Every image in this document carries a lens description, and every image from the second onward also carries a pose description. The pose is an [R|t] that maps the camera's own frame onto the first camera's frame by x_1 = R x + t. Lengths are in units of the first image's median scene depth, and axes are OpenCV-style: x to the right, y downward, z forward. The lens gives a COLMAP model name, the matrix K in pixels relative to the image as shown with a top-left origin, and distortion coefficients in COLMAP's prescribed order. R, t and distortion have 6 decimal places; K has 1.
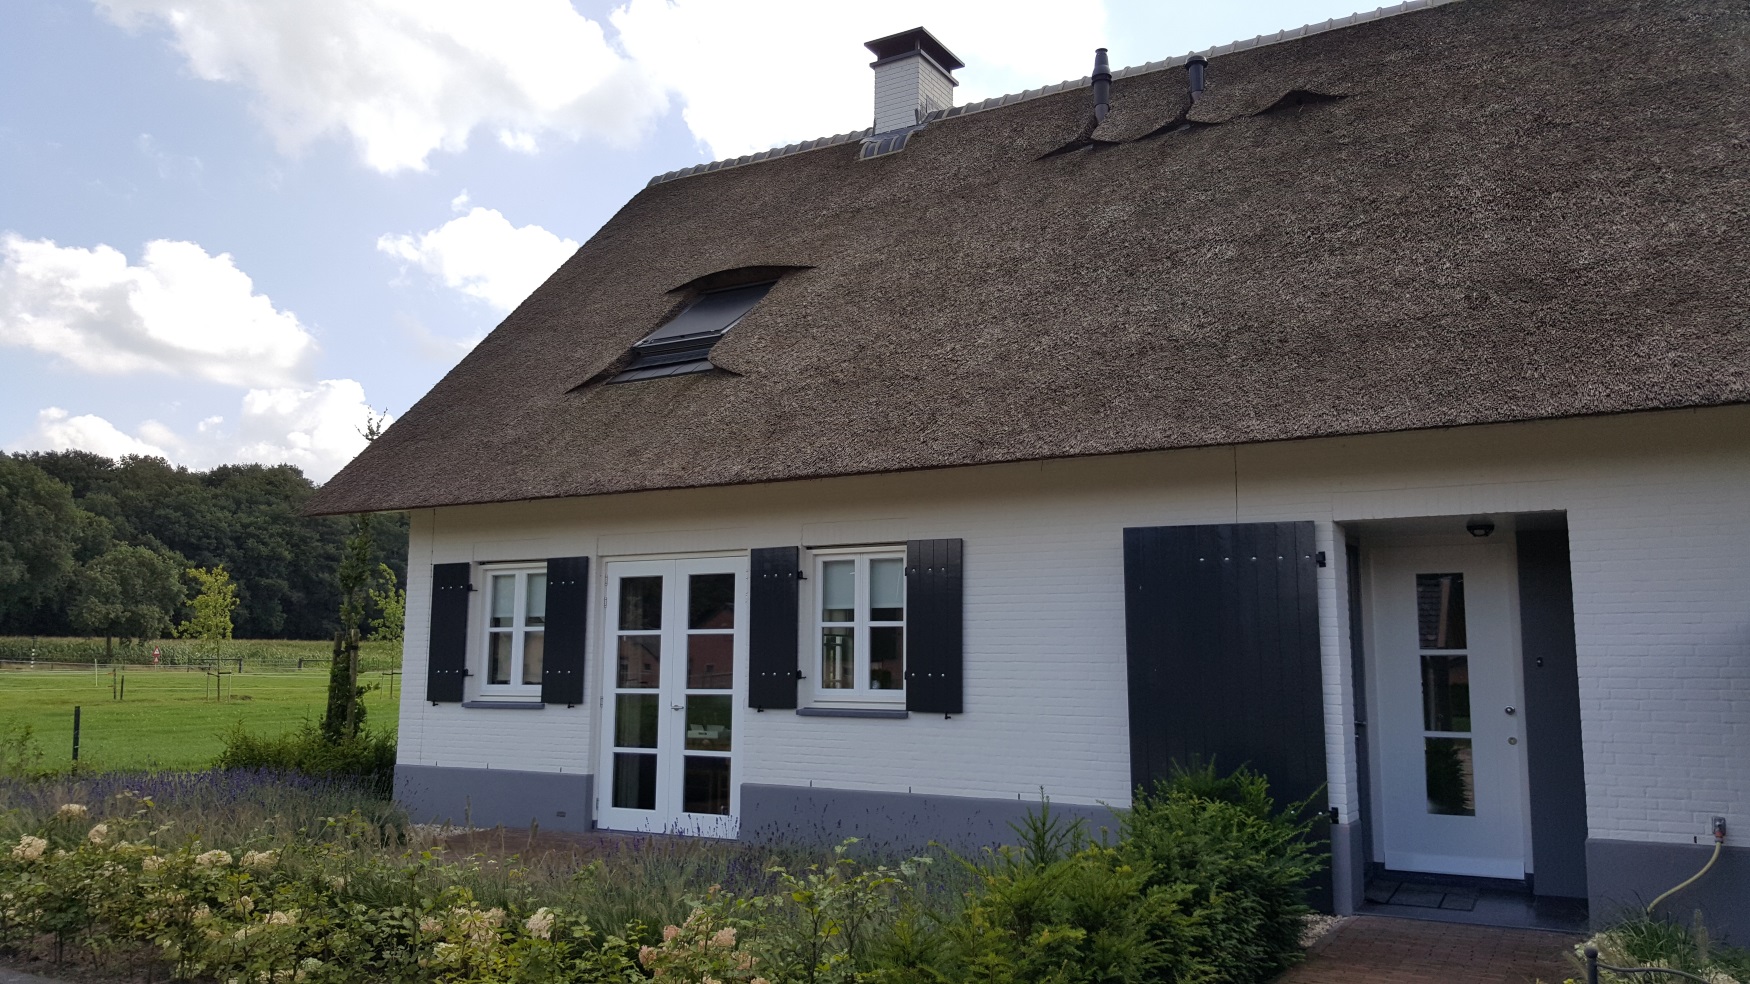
lens RADIAL K [[1323.0, 0, 875.0], [0, 1323.0, 492.0], [0, 0, 1]] dist [0.006184, -0.000374]
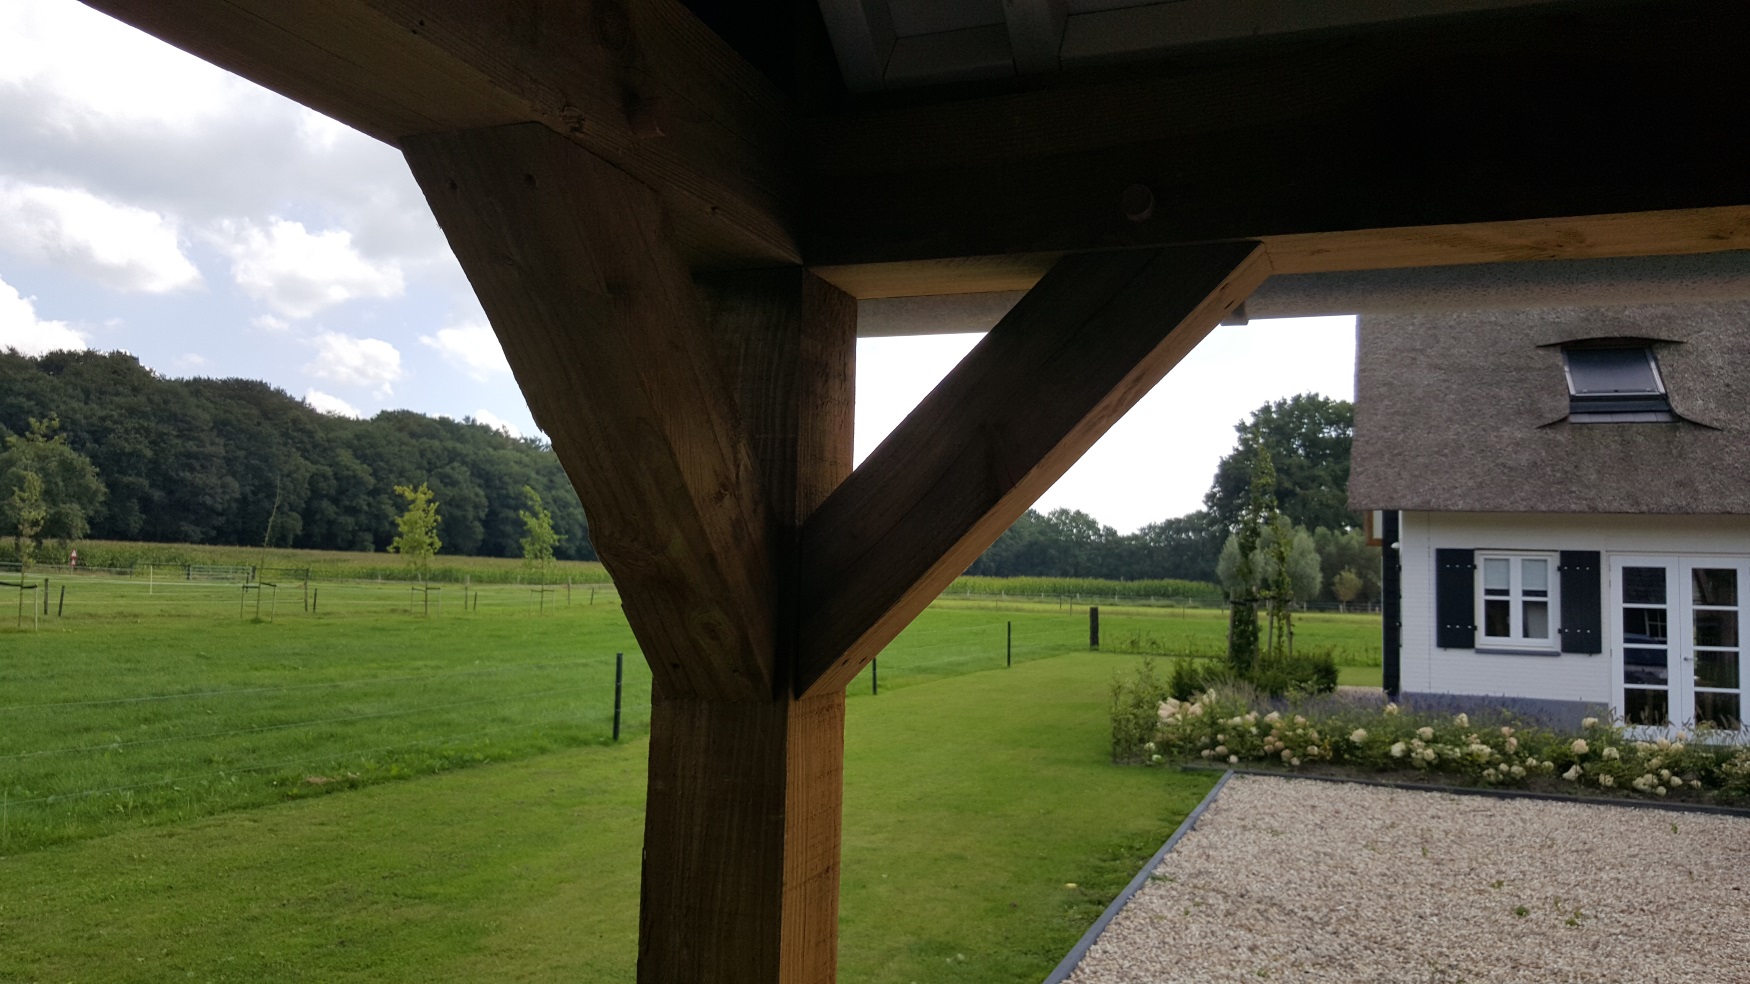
lens RADIAL K [[1323.0, 0, 875.0], [0, 1323.0, 492.0], [0, 0, 1]] dist [0.006184, -0.000374]
pose [[0.978865, 0.038403, 0.200870, -0.360759], [-0.051223, 0.996942, 0.059018, -0.016477], [-0.197989, -0.068060, 0.977838, -0.065478]]
